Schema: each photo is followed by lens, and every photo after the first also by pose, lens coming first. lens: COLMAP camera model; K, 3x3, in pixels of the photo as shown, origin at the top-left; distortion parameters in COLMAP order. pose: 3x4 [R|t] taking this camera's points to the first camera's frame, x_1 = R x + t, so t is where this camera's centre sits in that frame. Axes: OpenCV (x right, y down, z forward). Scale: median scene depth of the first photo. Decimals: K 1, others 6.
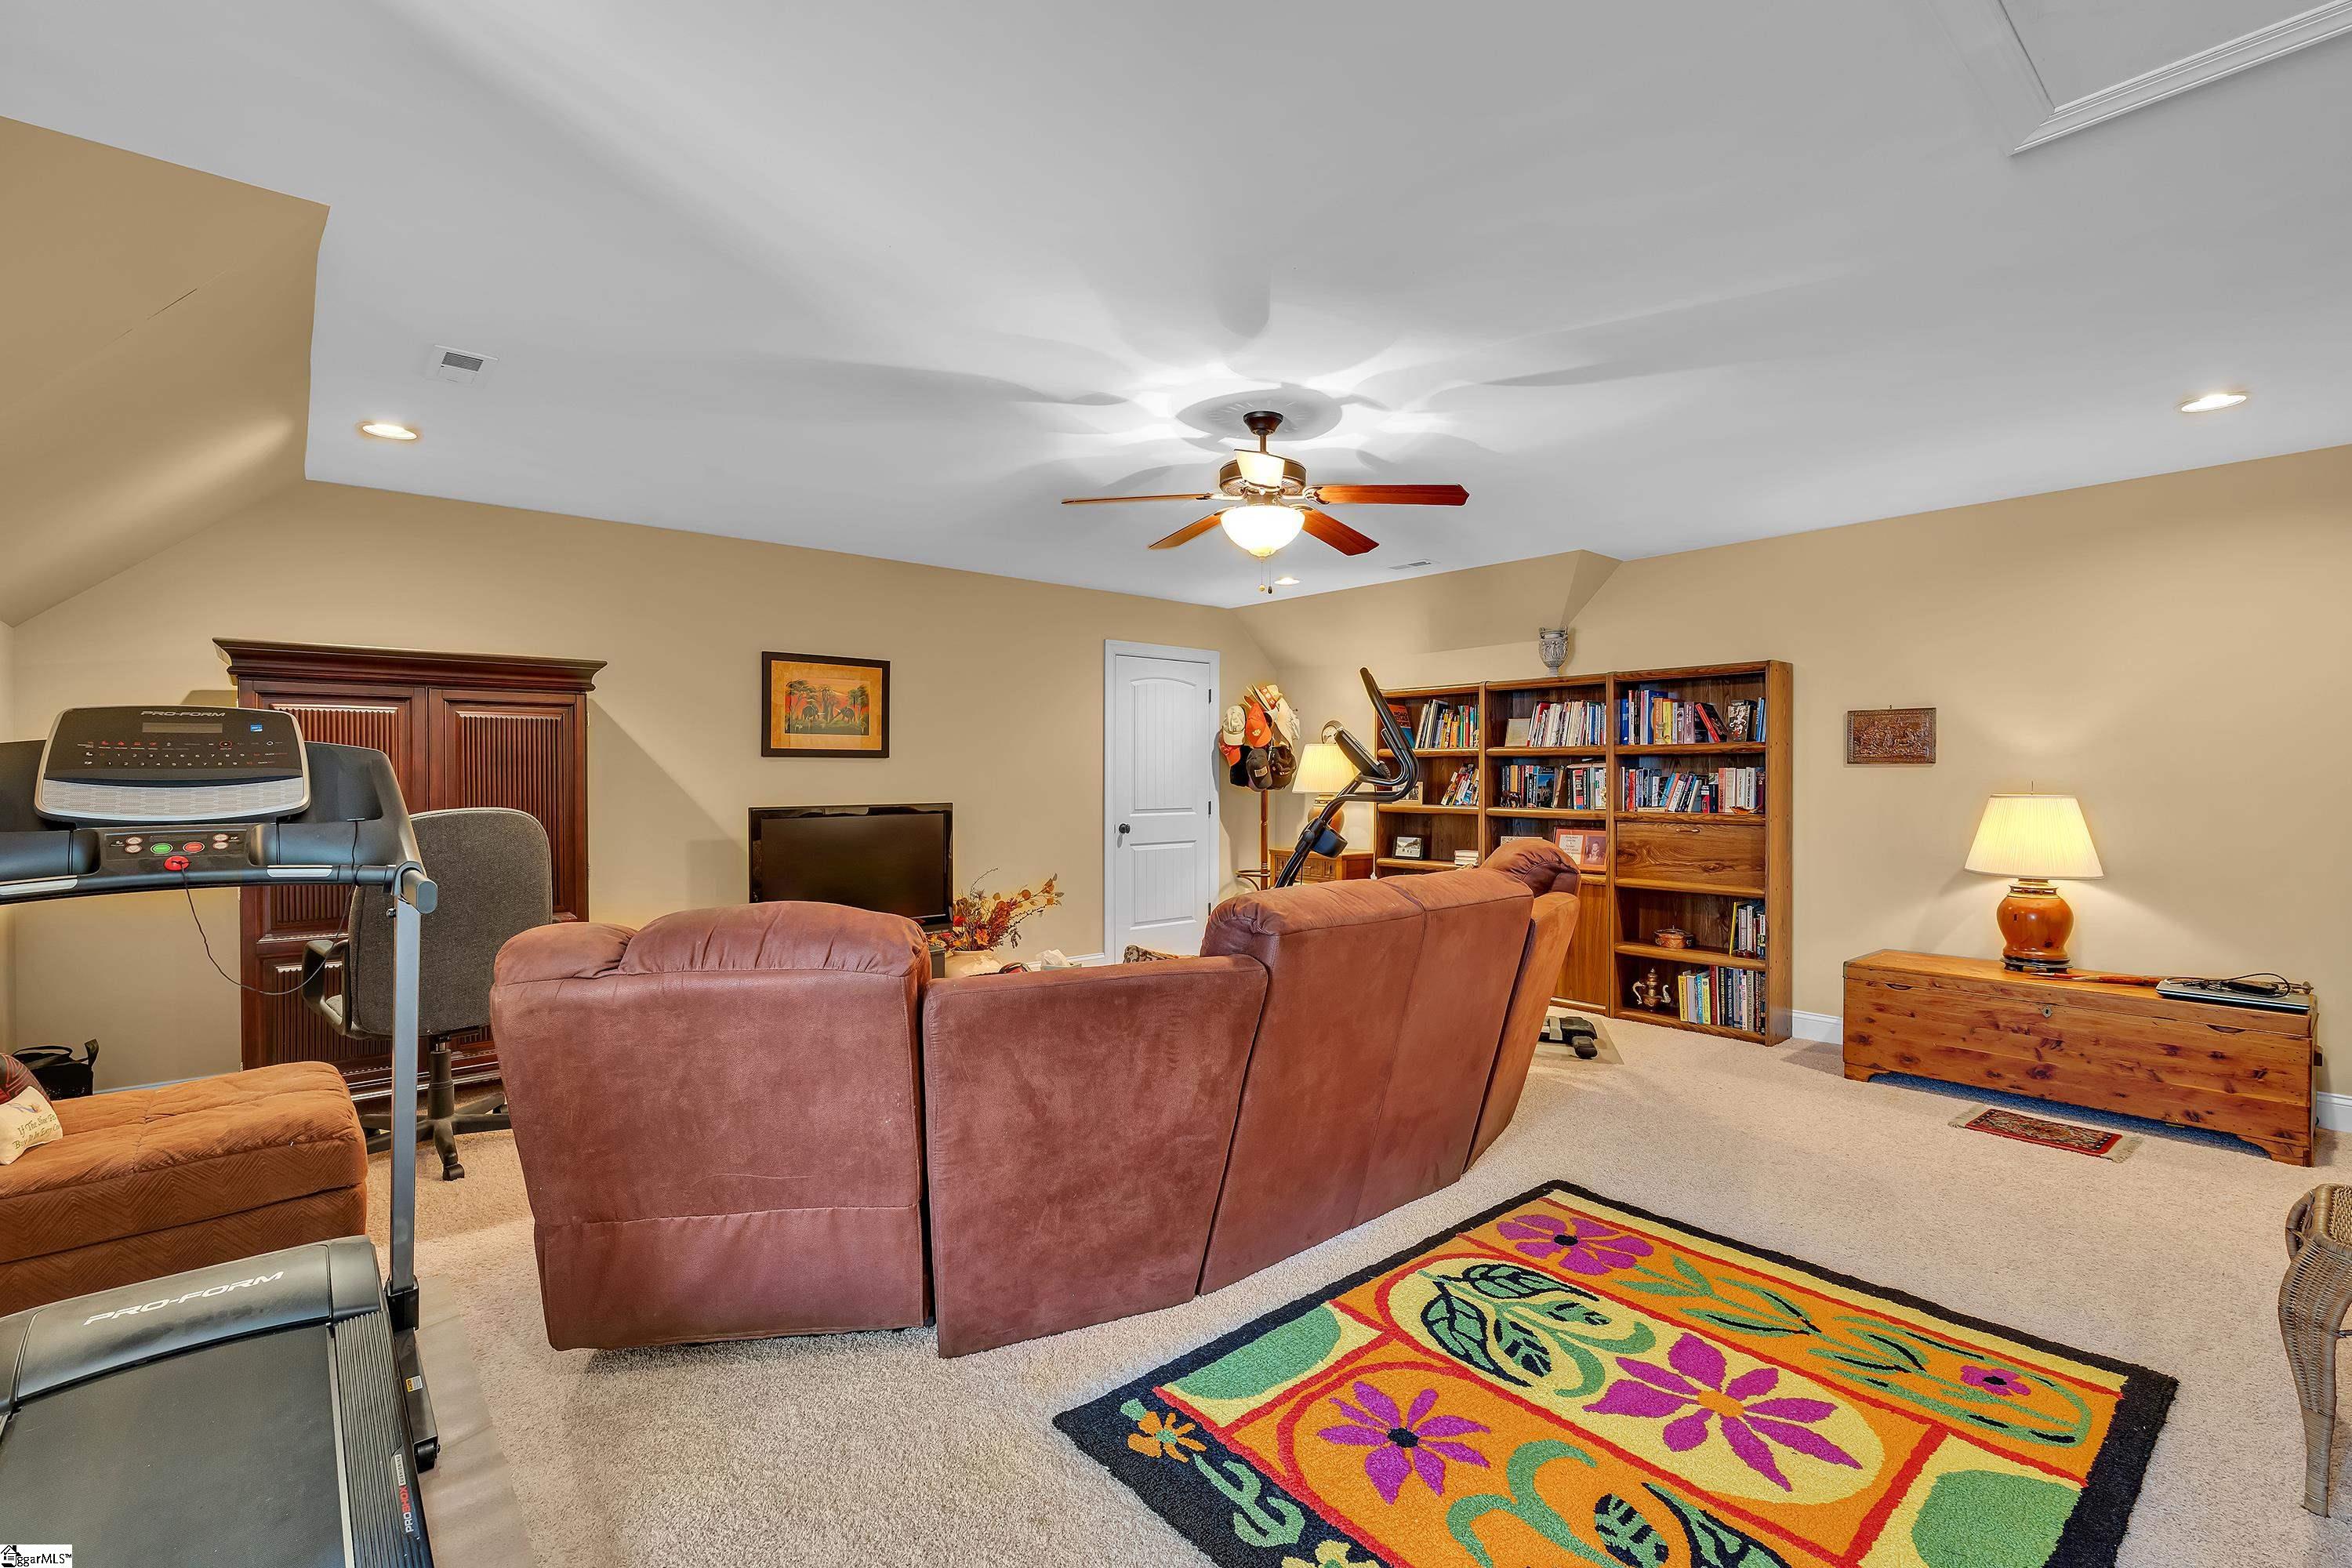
lens RADIAL K [[1031.8, 0, 1157.5], [0, 1031.8, 780.8], [0, 0, 1]] dist [-0.005444, -0.000519]
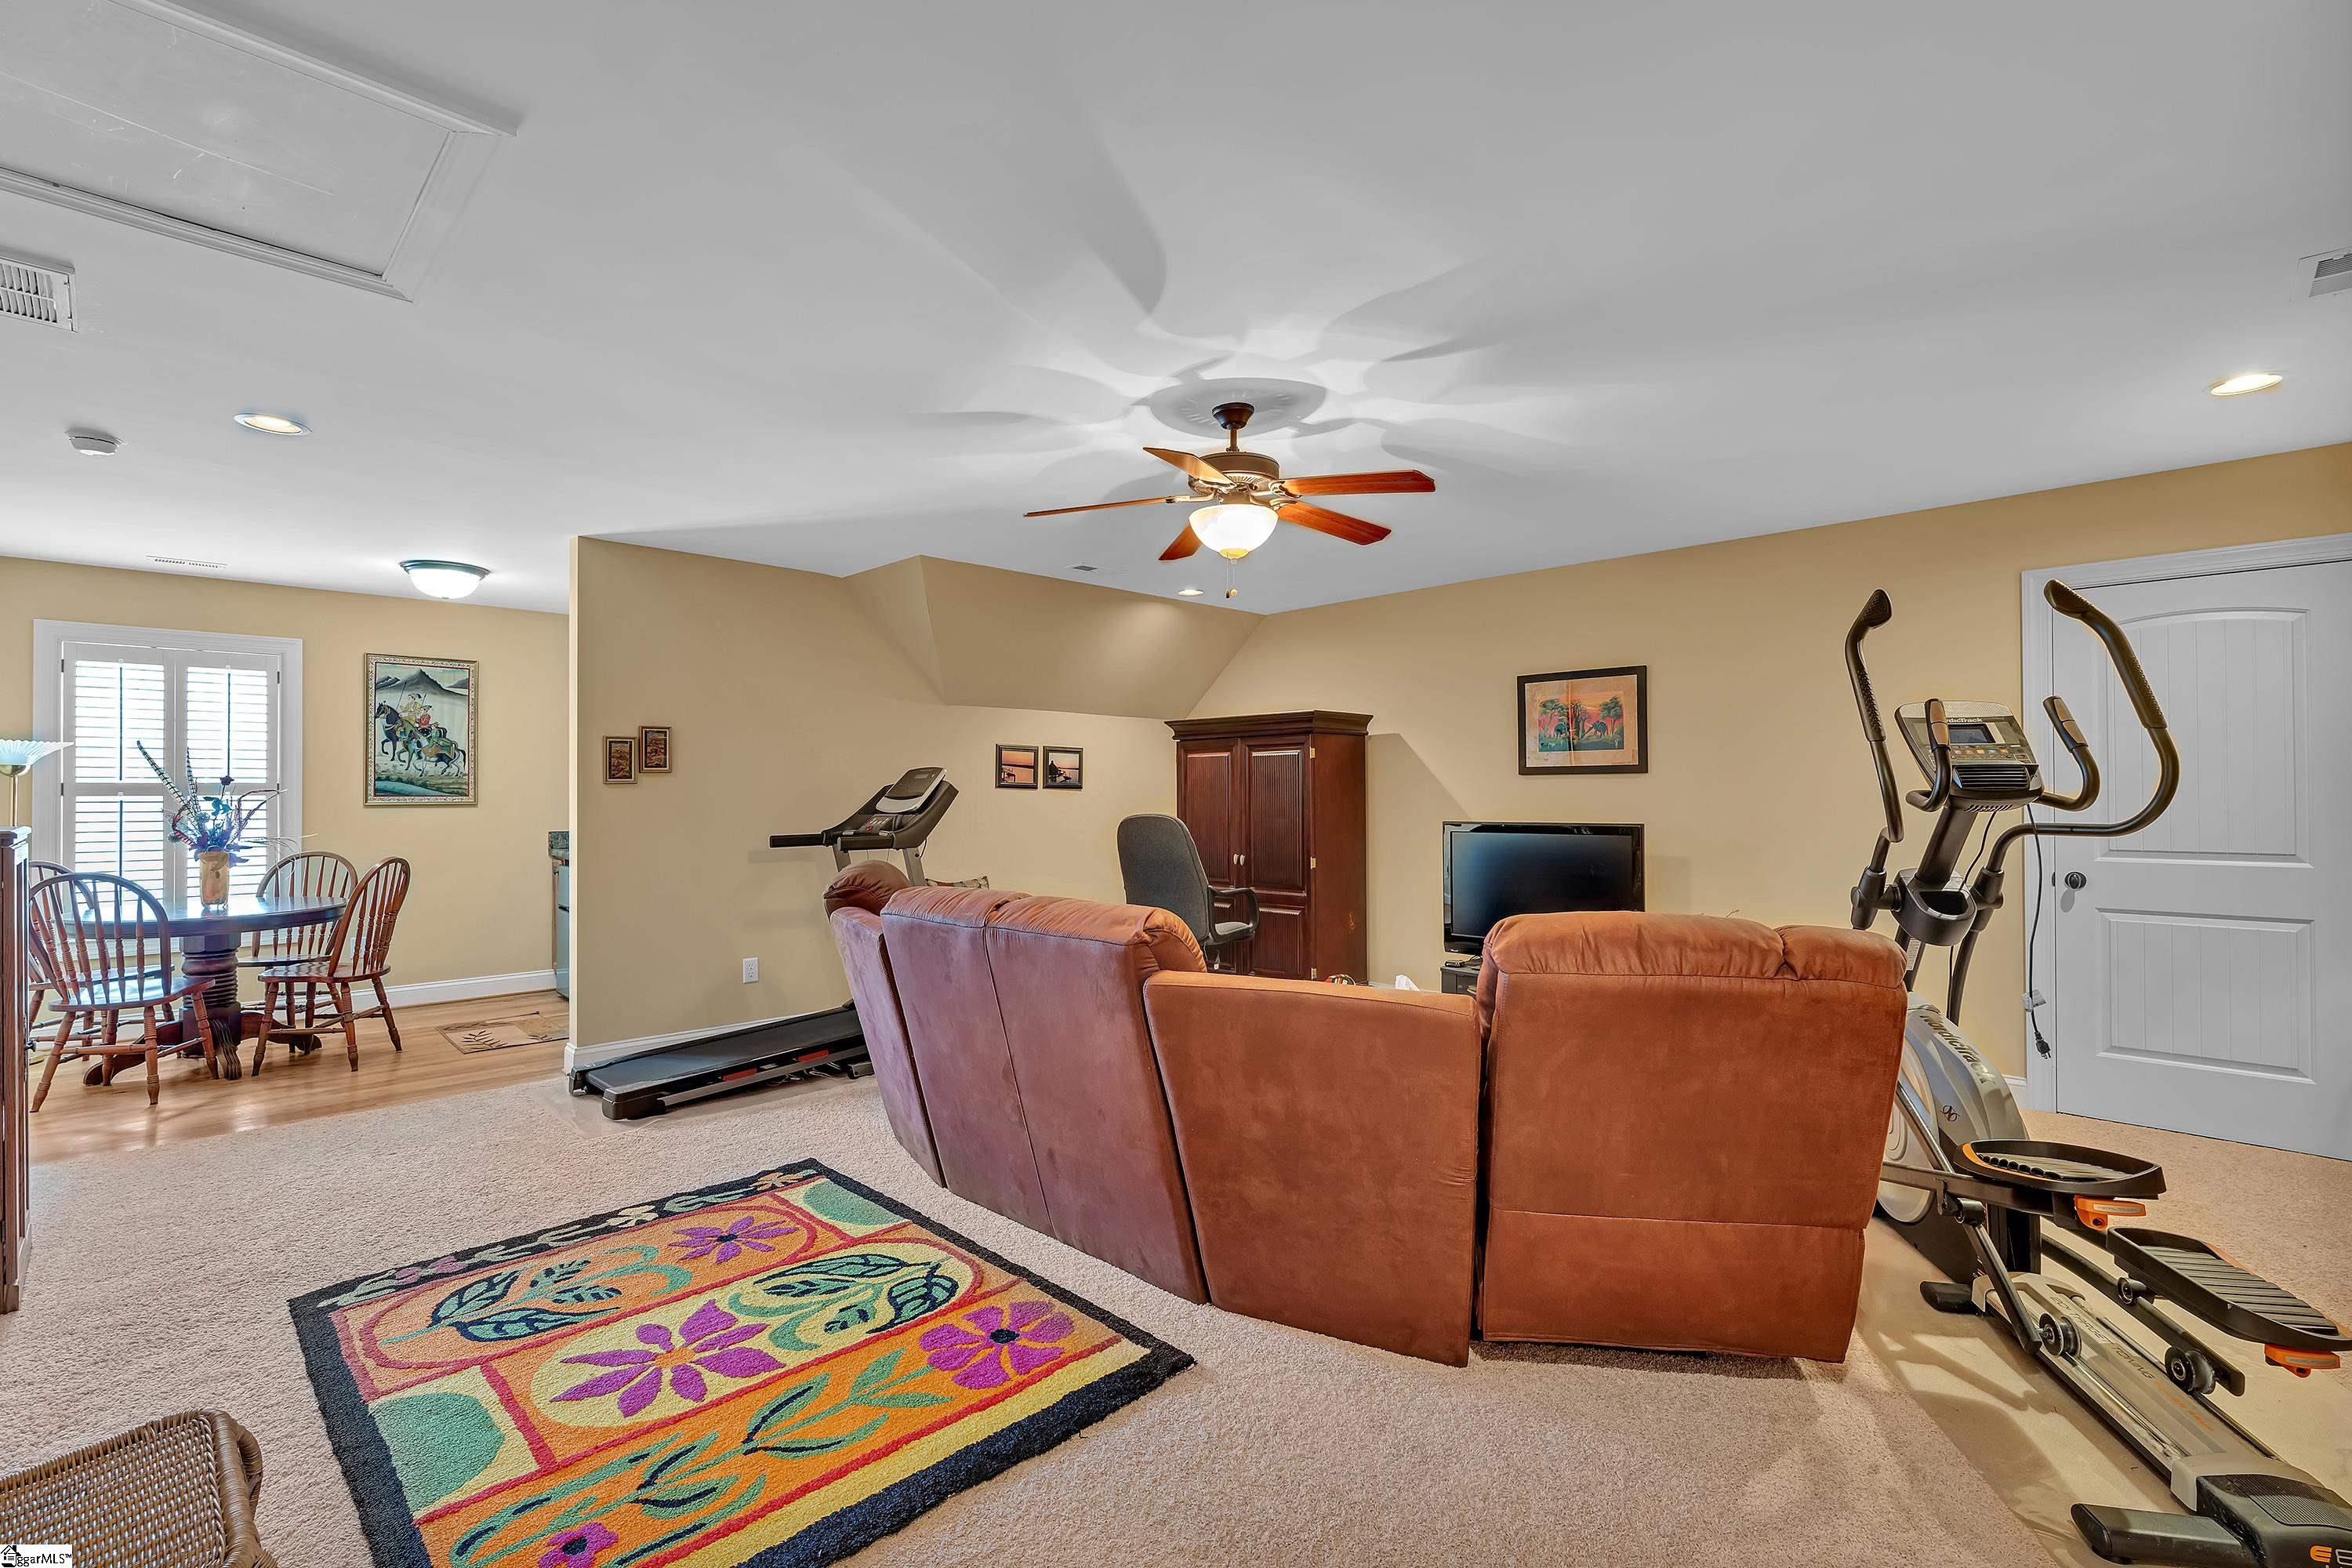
lens RADIAL K [[1031.8, 0, 1158.7], [0, 1031.8, 786.7], [0, 0, 1]] dist [-0.005444, -0.000519]
pose [[0.092167, -0.007996, -0.995711, 1.481071], [-0.001846, 0.999965, -0.008201, -0.005041], [0.995742, 0.002594, 0.092149, 1.226636]]
